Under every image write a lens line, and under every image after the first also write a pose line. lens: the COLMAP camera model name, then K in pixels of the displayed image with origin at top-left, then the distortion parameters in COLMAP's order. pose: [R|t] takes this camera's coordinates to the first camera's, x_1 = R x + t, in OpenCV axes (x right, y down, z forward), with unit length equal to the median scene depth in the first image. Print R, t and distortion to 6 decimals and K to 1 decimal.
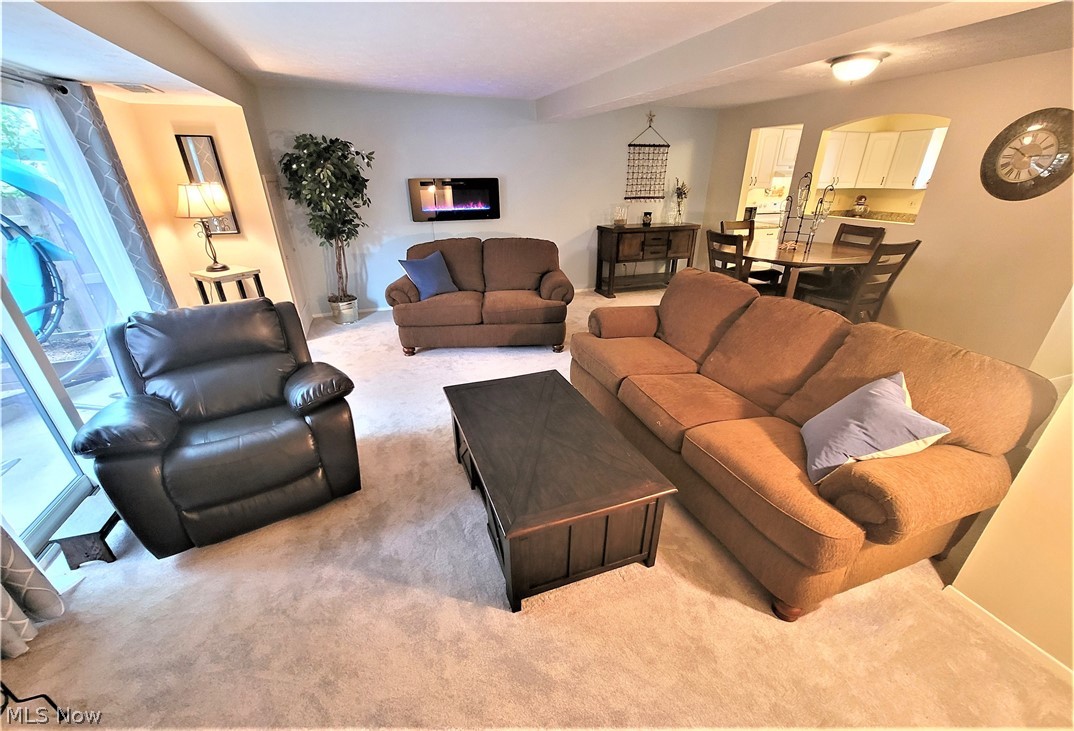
lens RADIAL K [[450.1, 0, 545.2], [0, 450.1, 405.8], [0, 0, 1]] dist [0.000438, 0.000202]
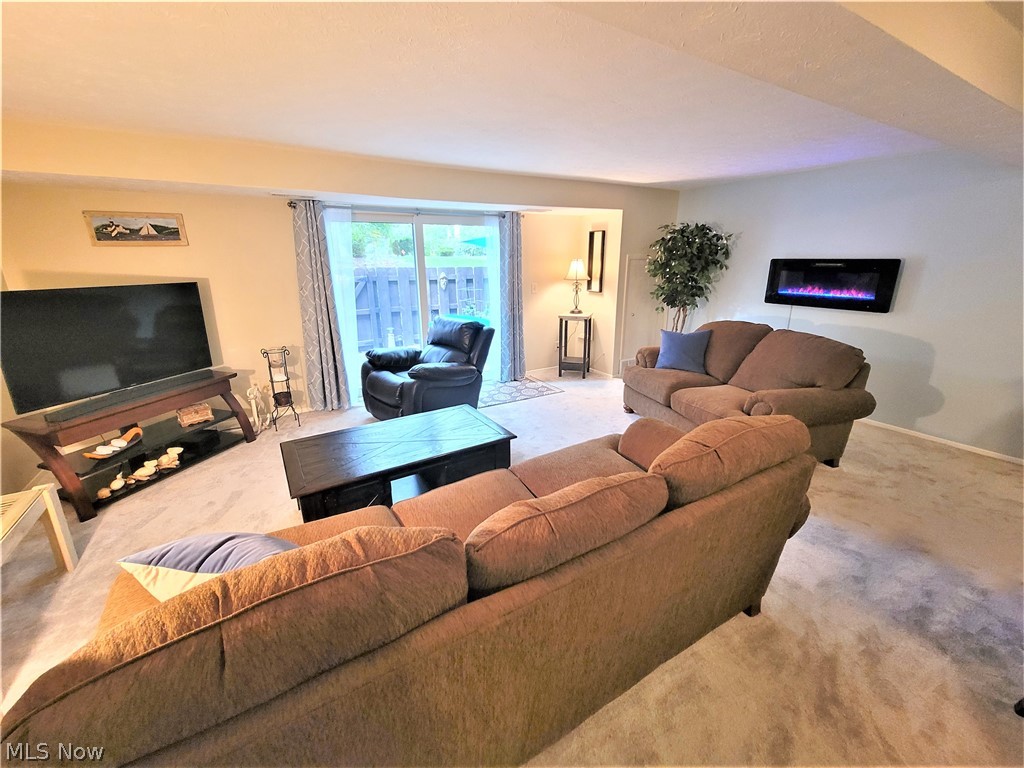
lens RADIAL K [[417.6, 0, 510.9], [0, 417.6, 376.2], [0, 0, 1]] dist [-0.001653, -0.000098]
pose [[0.178171, 0.271792, -0.945719, 0.400764], [-0.450883, 0.876813, 0.167044, -0.165652], [0.874620, 0.396646, 0.278769, 0.330654]]
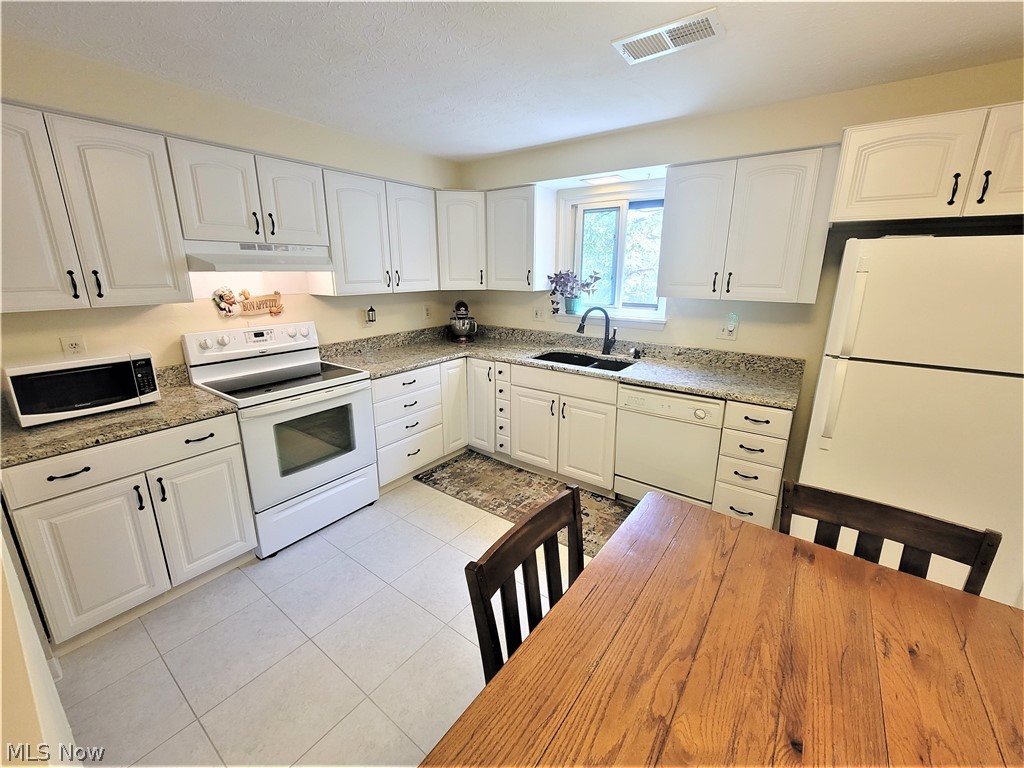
lens RADIAL K [[417.6, 0, 510.9], [0, 417.6, 376.2], [0, 0, 1]] dist [-0.001653, -0.000098]
pose [[0.841445, -0.134394, 0.523363, 0.582770], [0.246478, 0.957403, -0.150428, -0.352355], [-0.480853, 0.255574, 0.838727, 0.693104]]
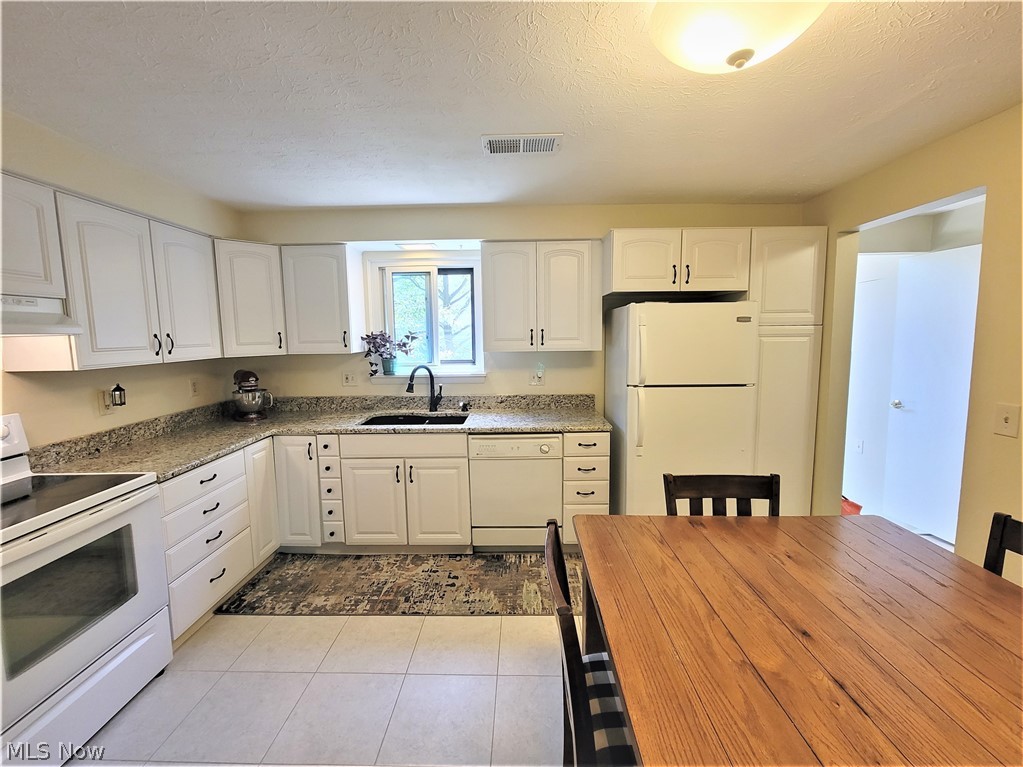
lens RADIAL K [[426.8, 0, 509.9], [0, 426.8, 375.8], [0, 0, 1]] dist [-0.003649, 0.000230]
pose [[0.375726, -0.100390, 0.921277, 0.504563], [0.438424, 0.895087, -0.081267, -0.382572], [-0.816465, 0.434444, 0.380321, 0.765930]]
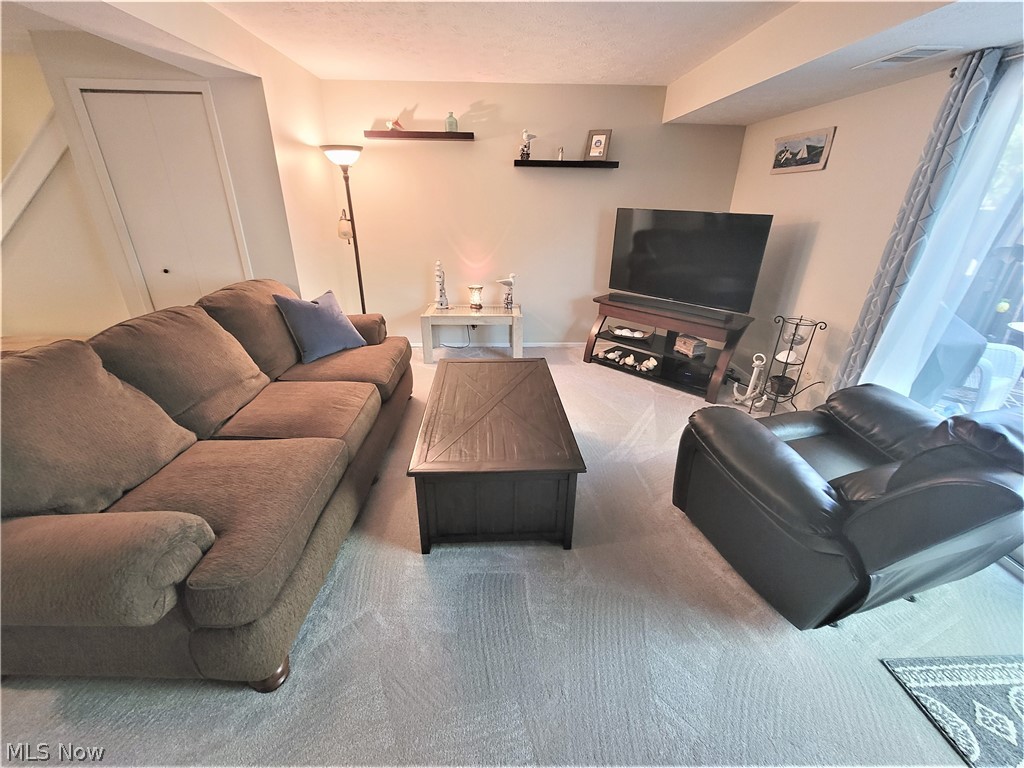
lens RADIAL K [[417.6, 0, 510.9], [0, 417.6, 376.2], [0, 0, 1]] dist [-0.001653, -0.000098]
pose [[-0.946705, -0.137883, 0.291096, -0.117769], [0.139128, 0.640040, 0.755640, -0.275129], [-0.290504, 0.755868, -0.586746, 0.569779]]
